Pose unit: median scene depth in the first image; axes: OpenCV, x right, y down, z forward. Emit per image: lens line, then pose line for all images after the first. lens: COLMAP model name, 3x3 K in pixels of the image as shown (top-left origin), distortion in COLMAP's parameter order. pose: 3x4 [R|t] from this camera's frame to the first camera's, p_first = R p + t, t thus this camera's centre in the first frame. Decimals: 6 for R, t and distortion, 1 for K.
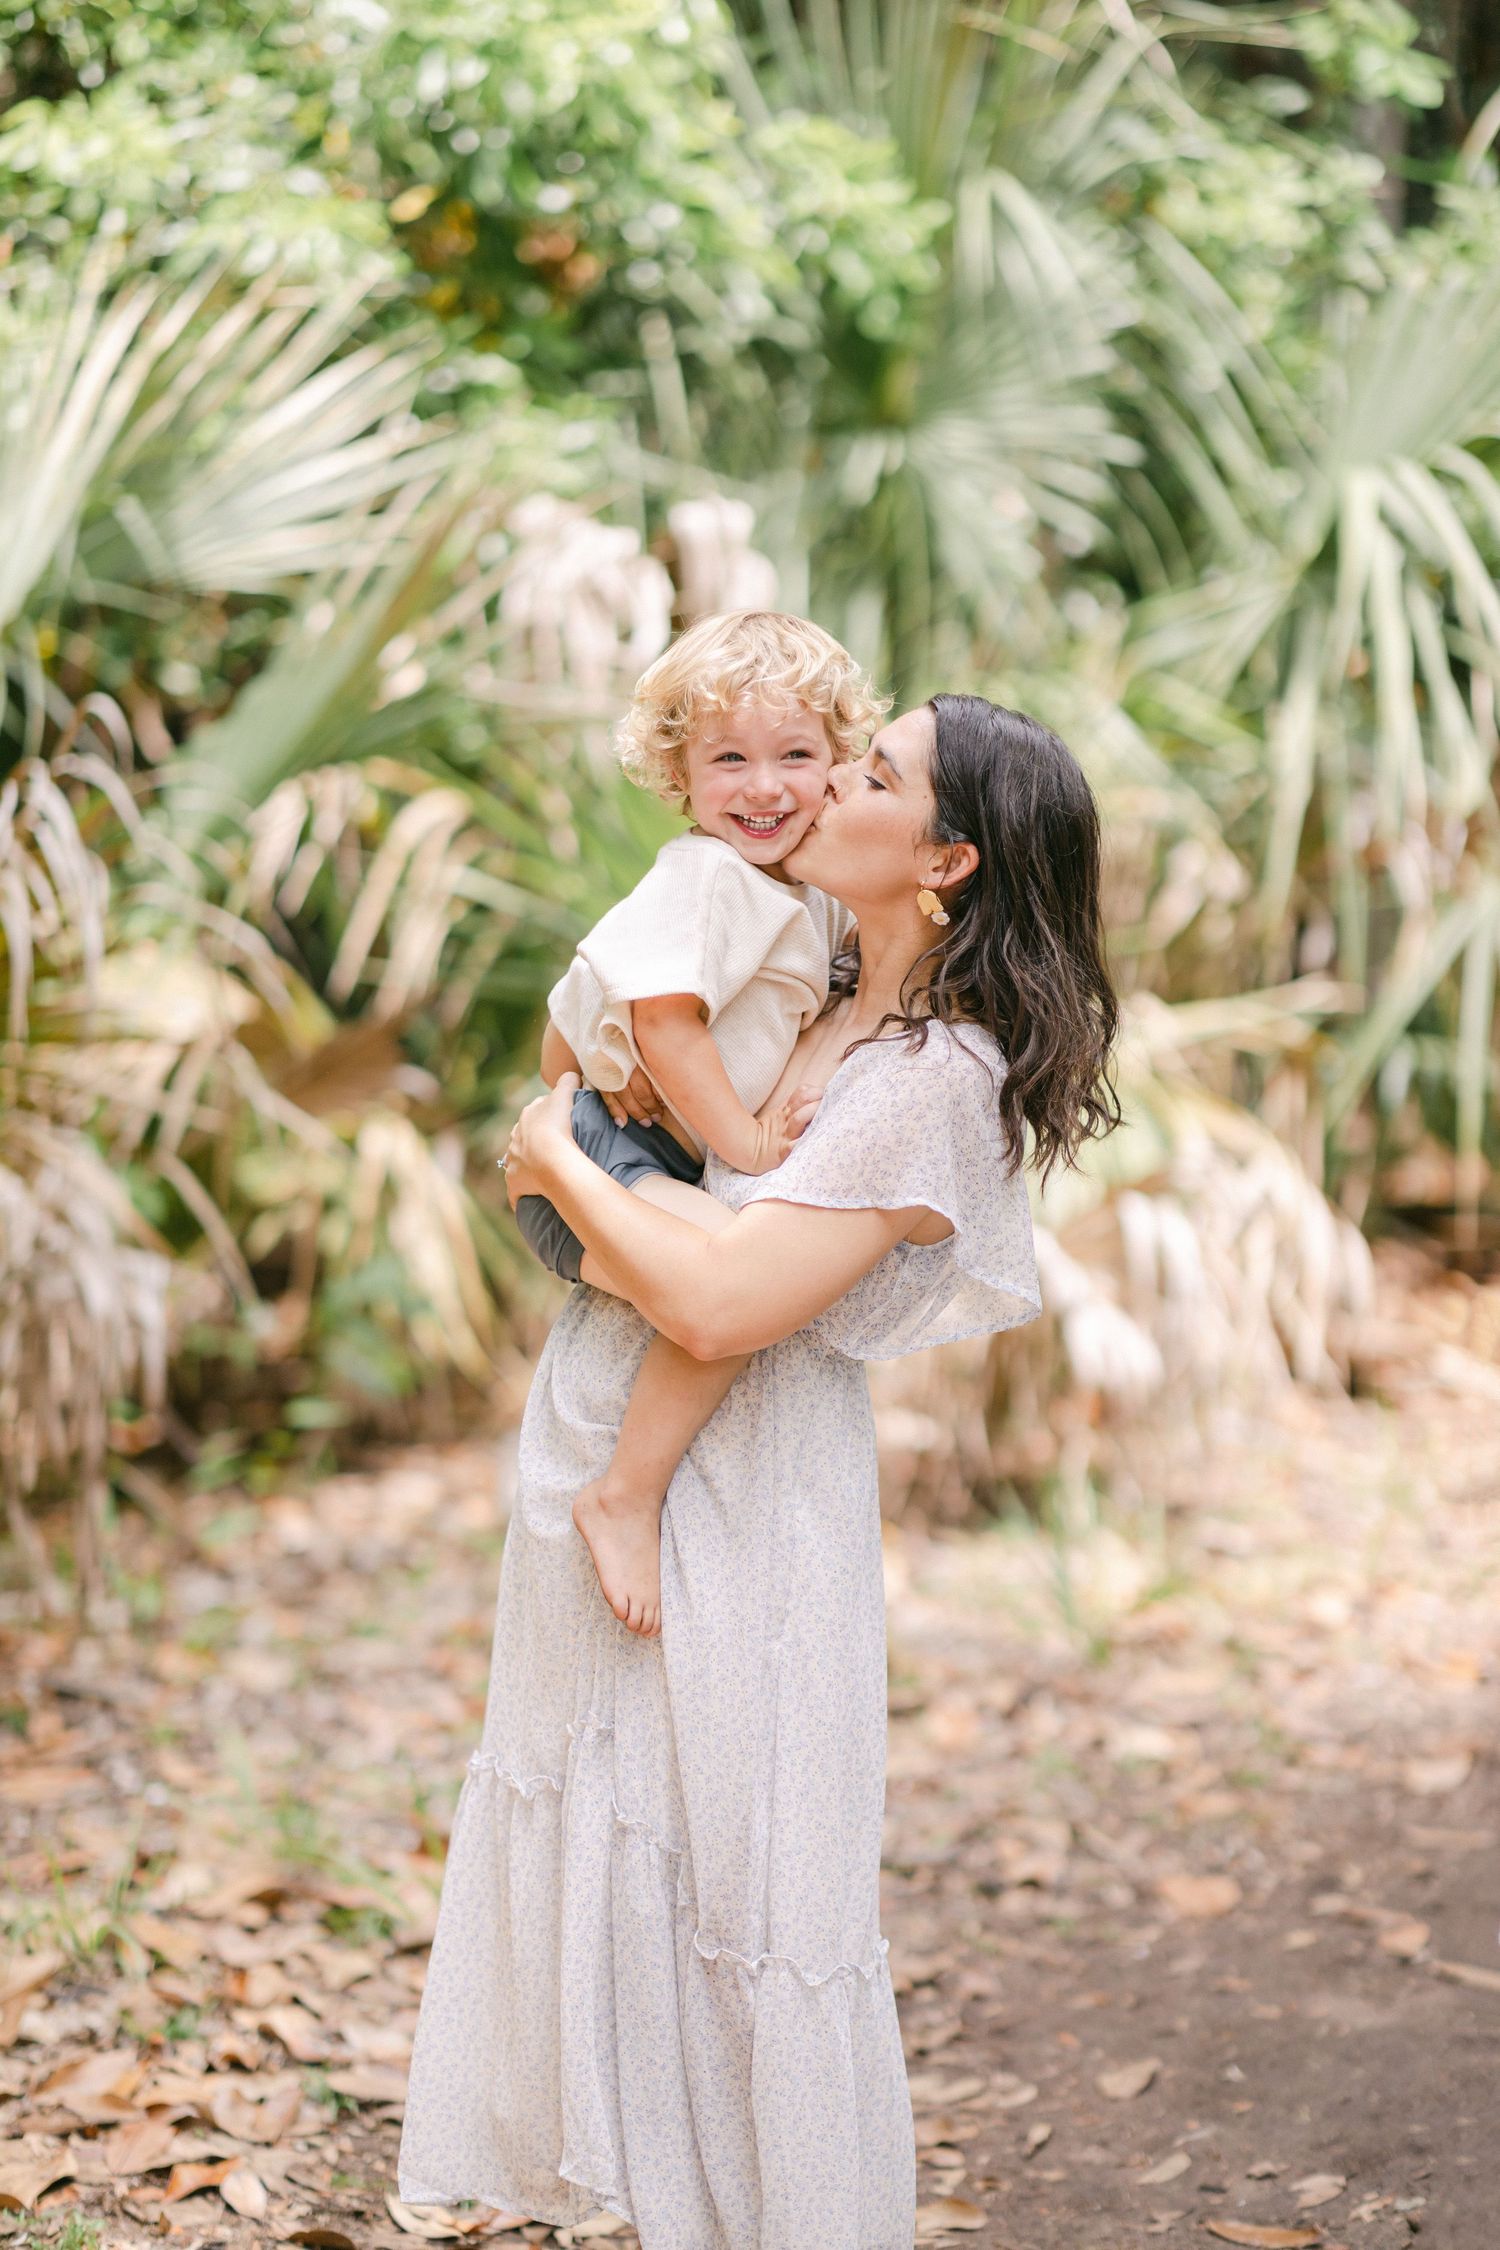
lens RADIAL K [[5408.5, 0, 749.1], [0, 5408.5, 1118.1], [0, 0, 1]] dist [0.035238, 0.000000]
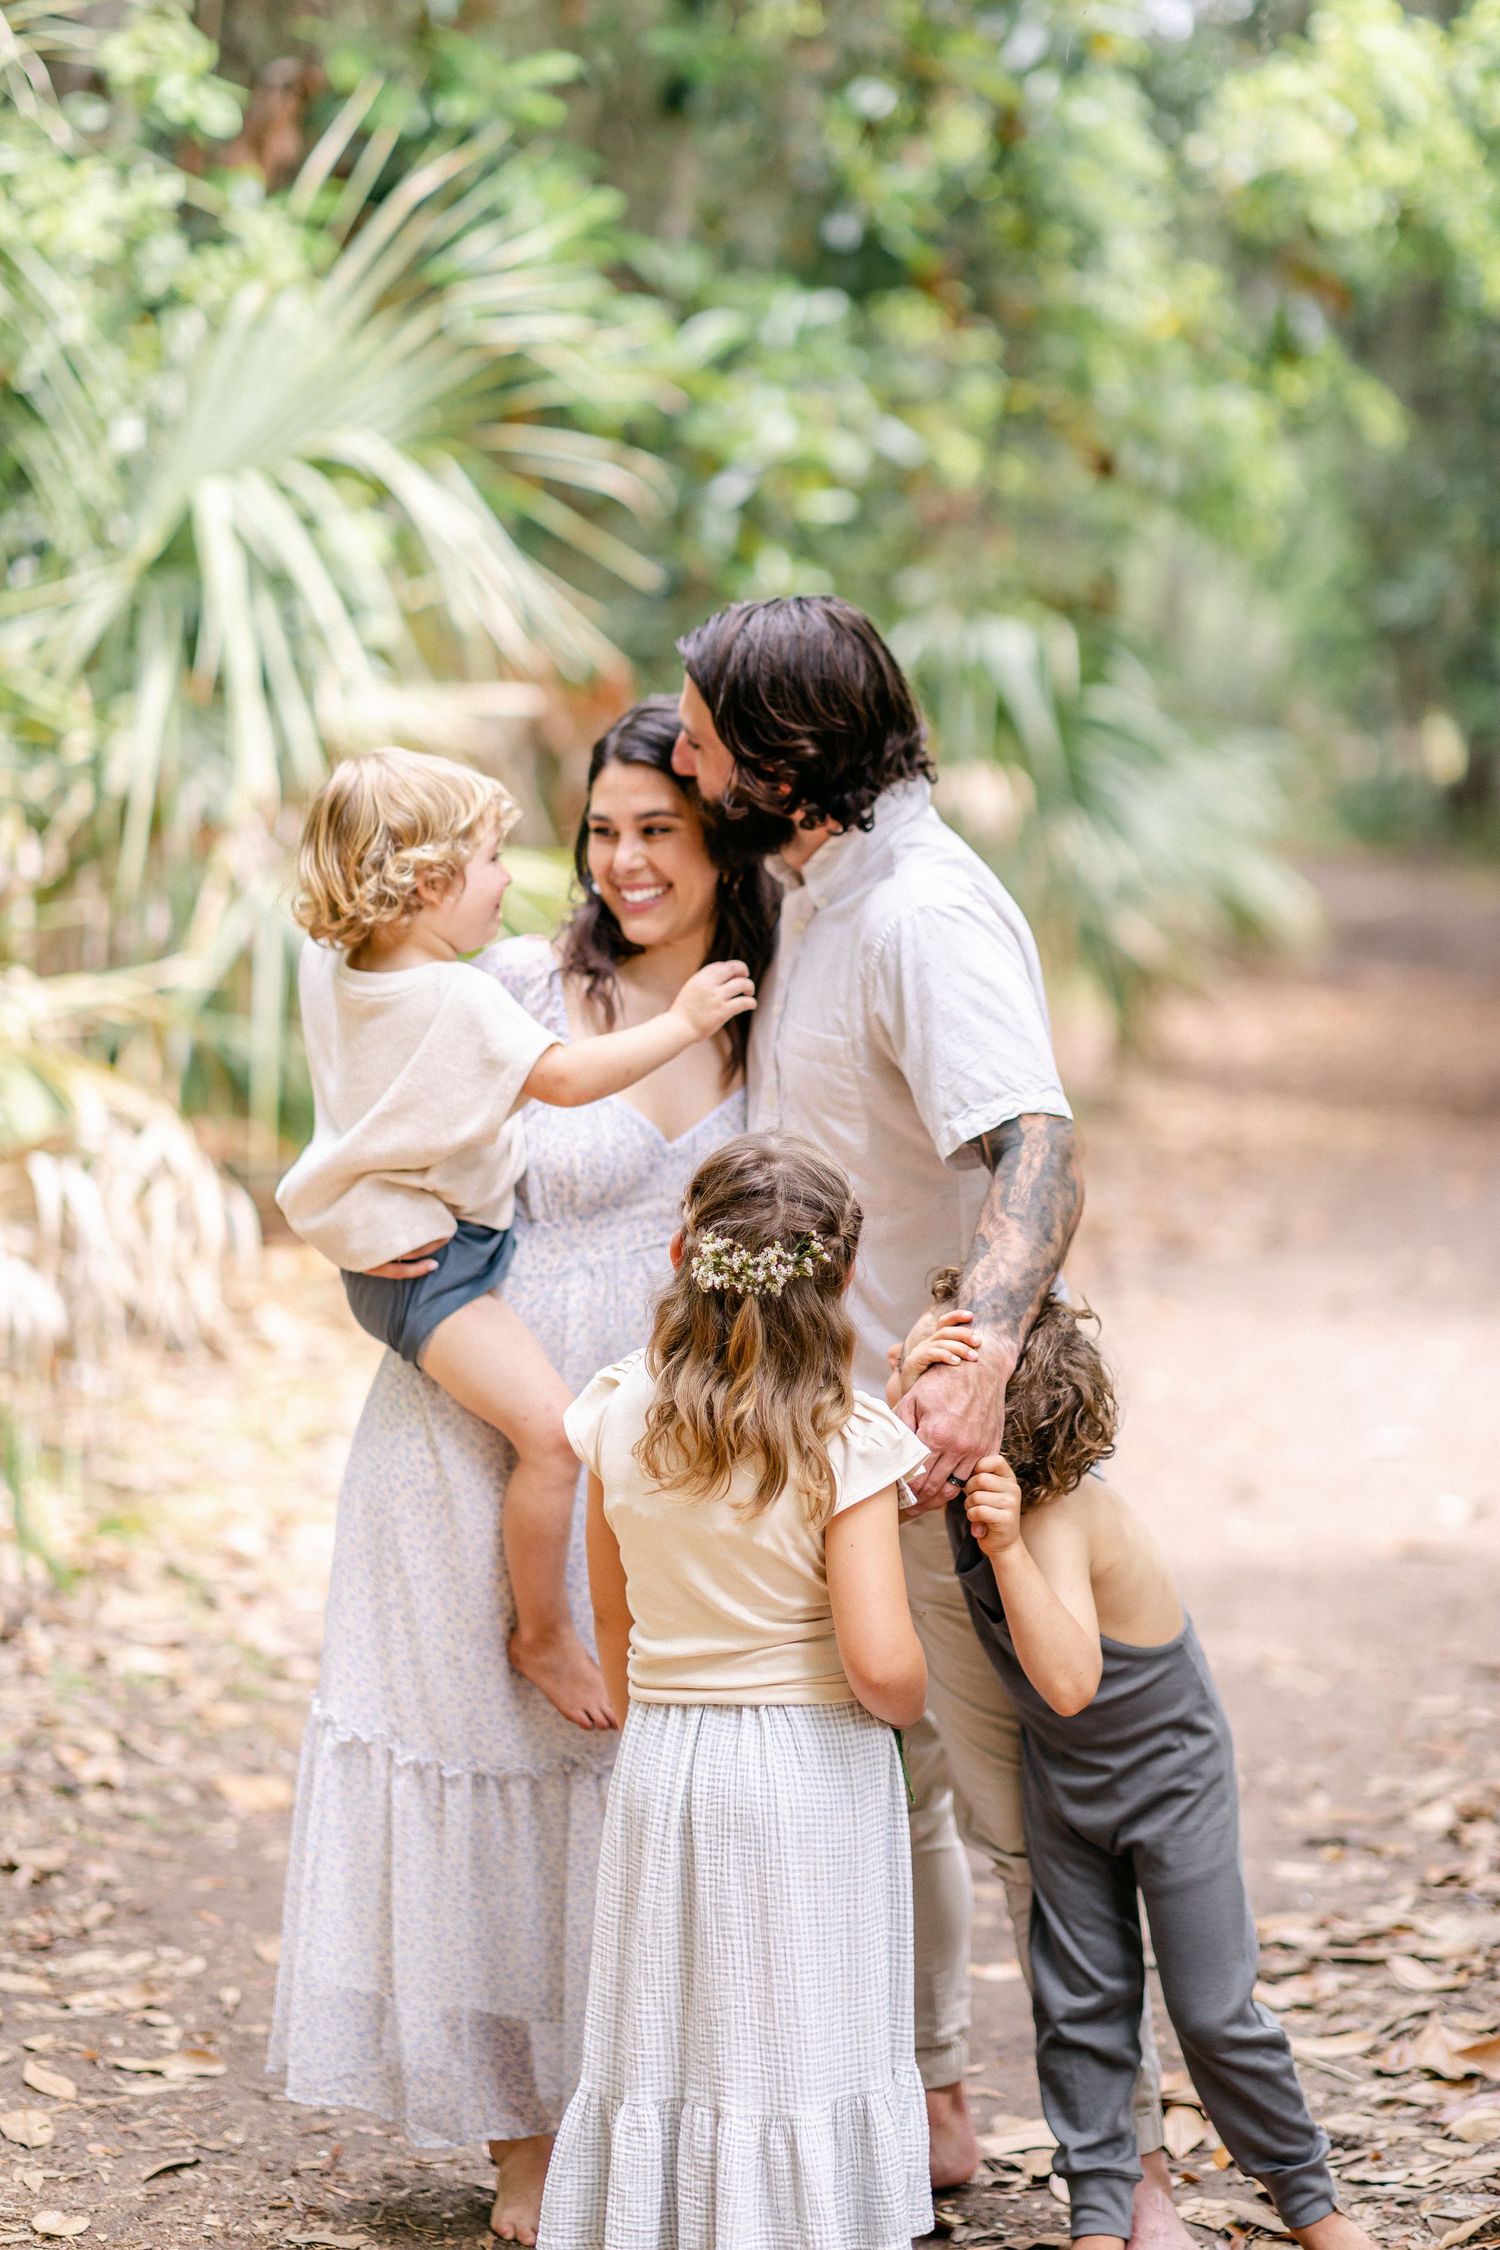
lens RADIAL K [[5408.5, 0, 751.0], [0, 5408.5, 1130.8], [0, 0, 1]] dist [0.035238, 0.000000]
pose [[0.956933, 0.020216, 0.289603, -0.137432], [-0.022986, 0.999717, 0.006167, -0.000512], [-0.289396, -0.012558, 0.957127, -0.080997]]
